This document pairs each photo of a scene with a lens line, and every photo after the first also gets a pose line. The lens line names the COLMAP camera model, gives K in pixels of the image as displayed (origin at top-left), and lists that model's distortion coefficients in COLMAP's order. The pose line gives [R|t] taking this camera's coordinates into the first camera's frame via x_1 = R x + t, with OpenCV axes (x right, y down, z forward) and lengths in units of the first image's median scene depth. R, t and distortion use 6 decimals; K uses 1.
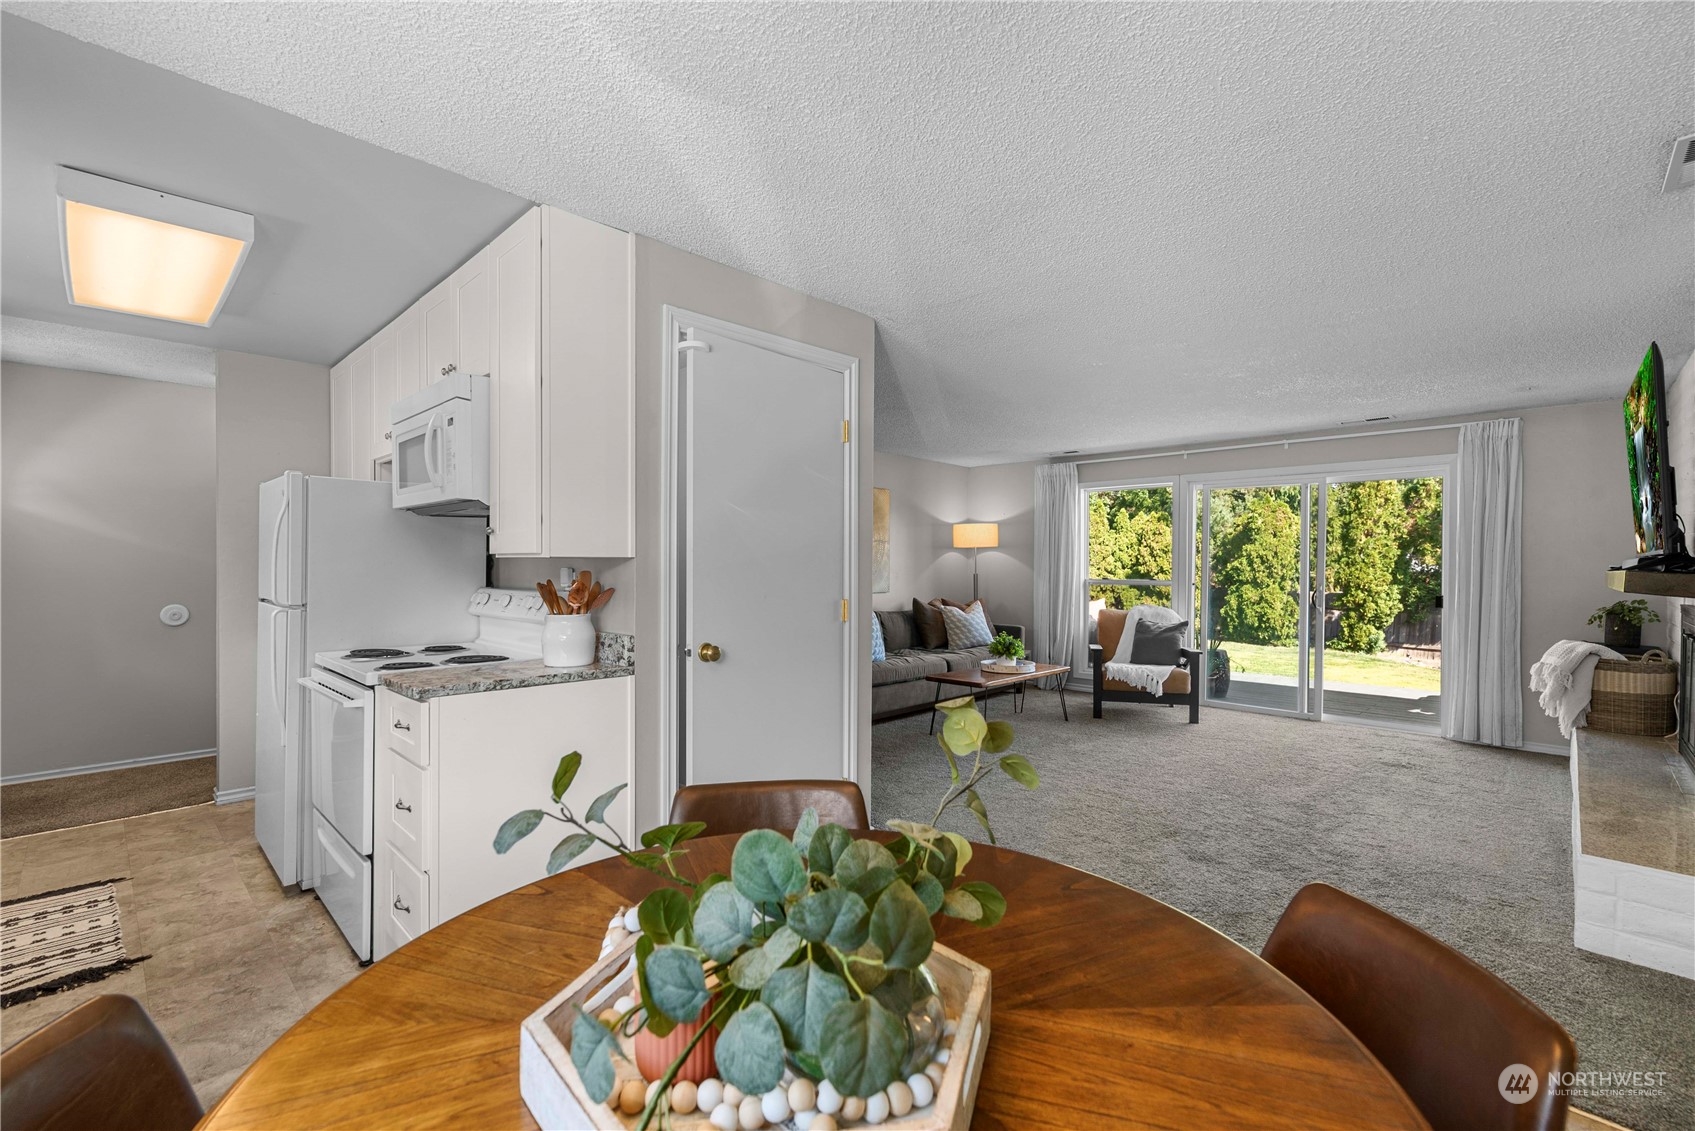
lens RADIAL K [[731.8, 0, 847.5], [0, 731.8, 565.5], [0, 0, 1]] dist [0.002257, 0.000325]
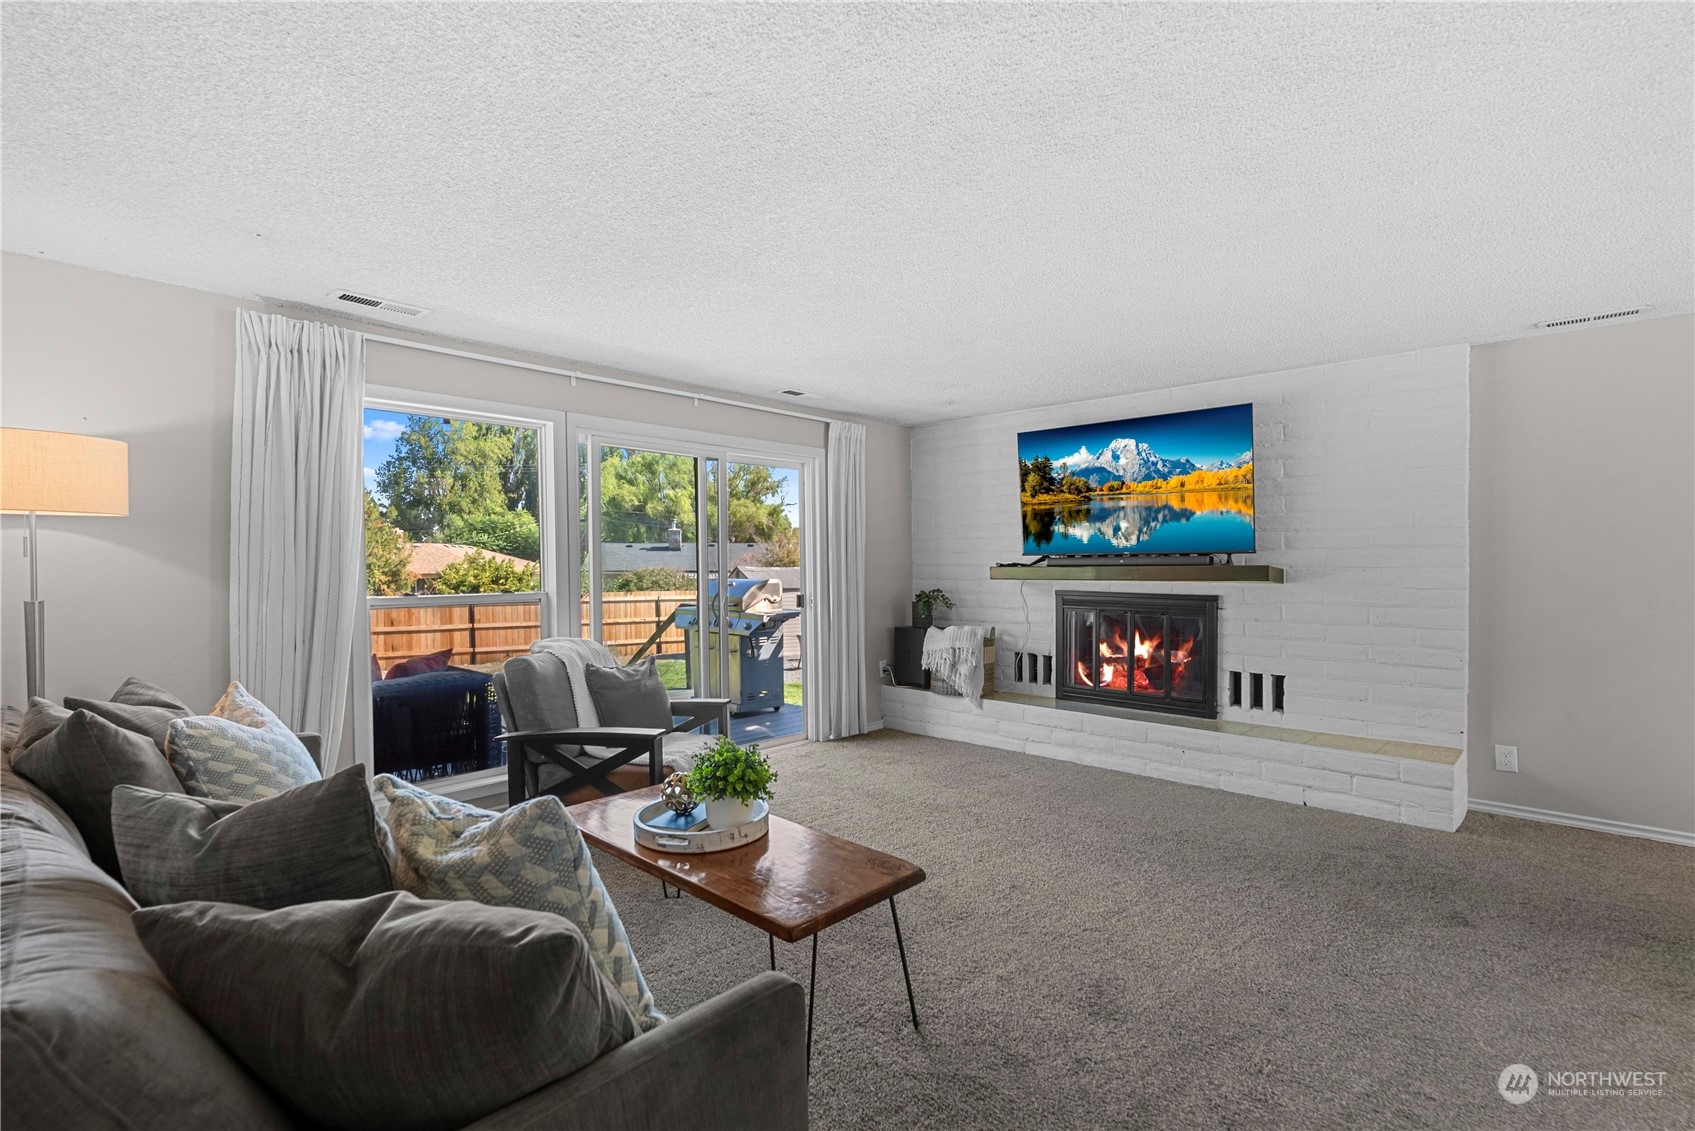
lens RADIAL K [[773.2, 0, 847.5], [0, 773.2, 565.5], [0, 0, 1]] dist [-0.001935, -0.000083]
pose [[-0.027487, -0.013550, 0.999530, -0.151176], [0.008237, 0.999871, 0.013781, -0.007711], [-0.999588, 0.008612, -0.027371, 0.720564]]
